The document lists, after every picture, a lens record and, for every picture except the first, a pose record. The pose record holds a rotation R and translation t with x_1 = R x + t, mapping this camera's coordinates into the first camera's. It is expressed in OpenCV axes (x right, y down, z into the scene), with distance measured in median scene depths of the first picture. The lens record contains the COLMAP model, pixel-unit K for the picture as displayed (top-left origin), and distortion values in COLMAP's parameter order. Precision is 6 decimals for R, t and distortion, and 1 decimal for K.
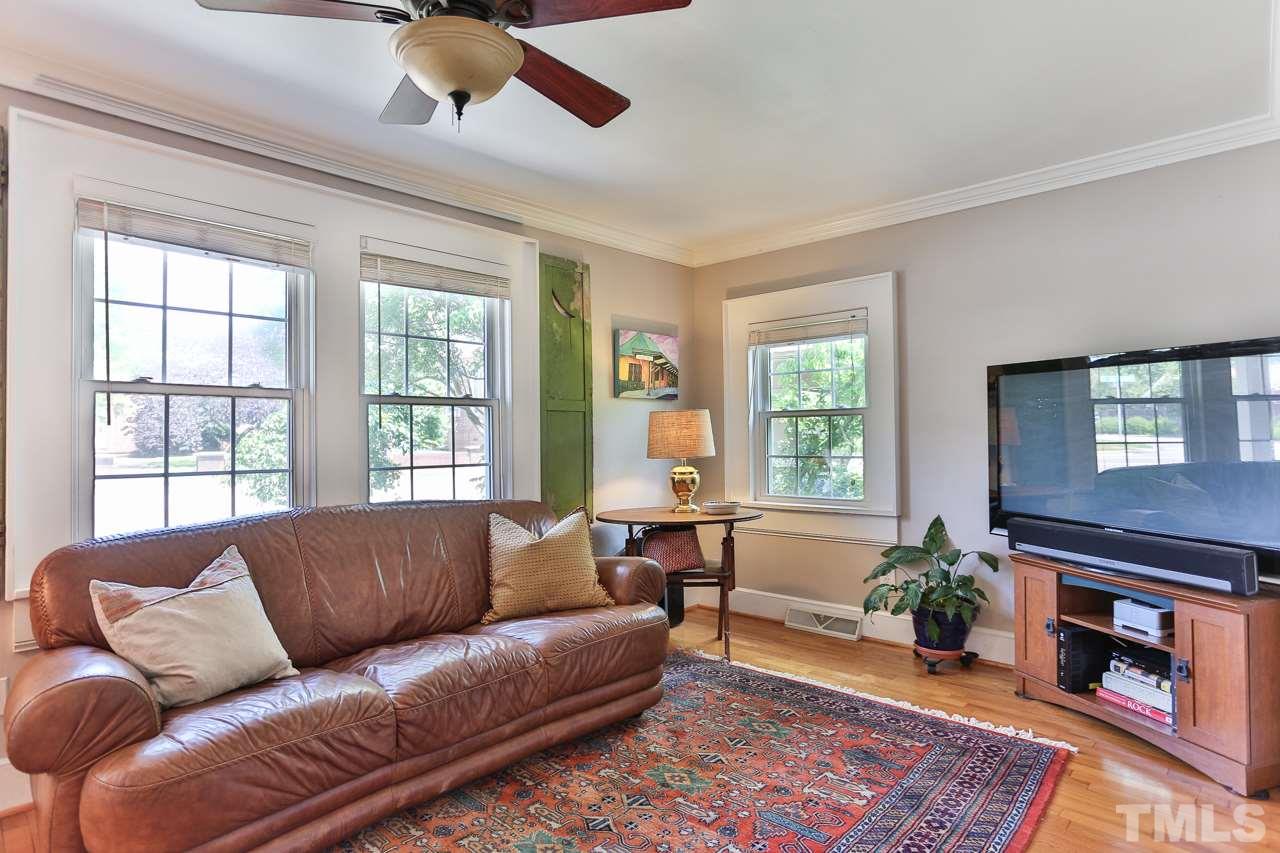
lens RADIAL K [[660.8, 0, 631.4], [0, 660.8, 419.9], [0, 0, 1]] dist [-0.047701, 0.028084]
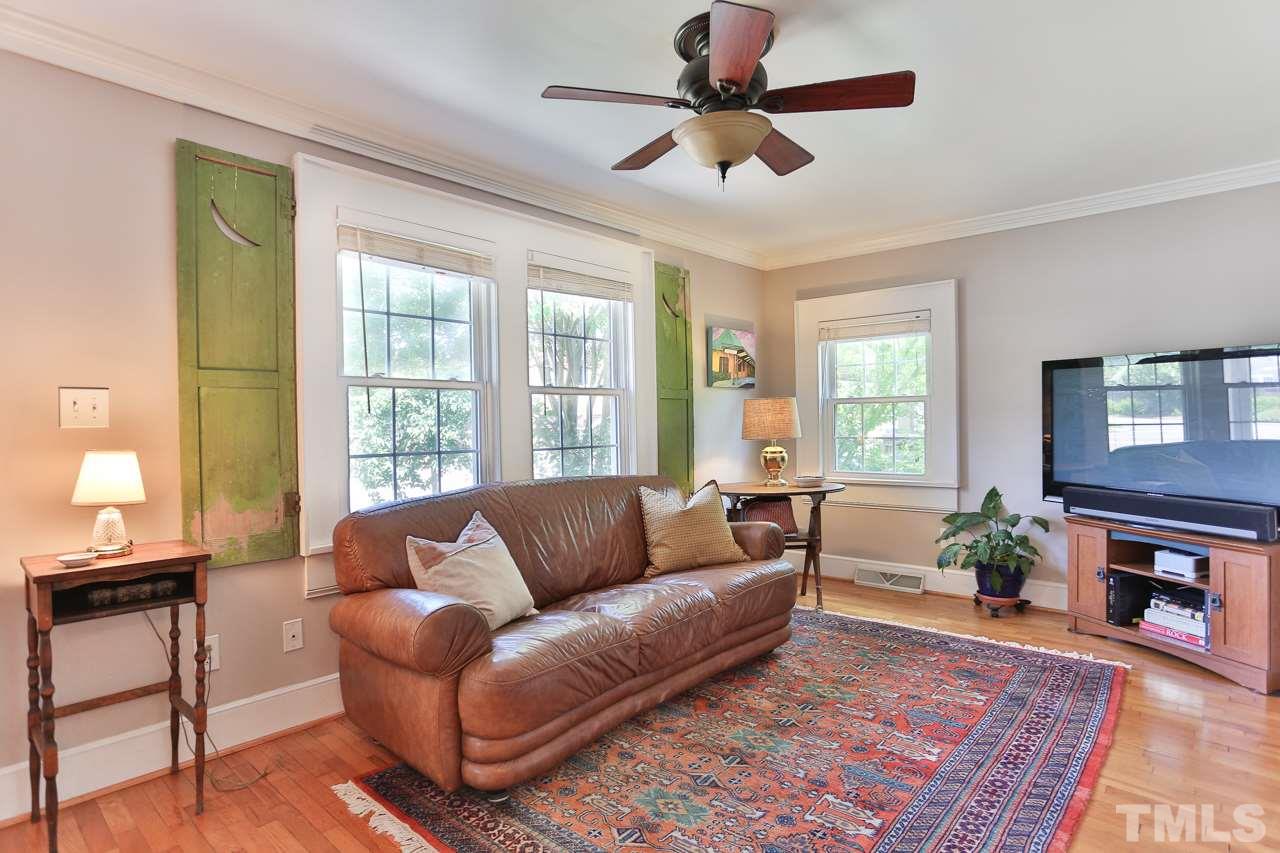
lens RADIAL K [[650.2, 0, 635.4], [0, 650.2, 418.8], [0, 0, 1]] dist [-0.048231, 0.028042]
pose [[0.999467, -0.003983, 0.032415, -0.280648], [0.003257, 0.999743, 0.022425, -0.006194], [-0.032496, -0.022307, 0.999223, -0.178300]]
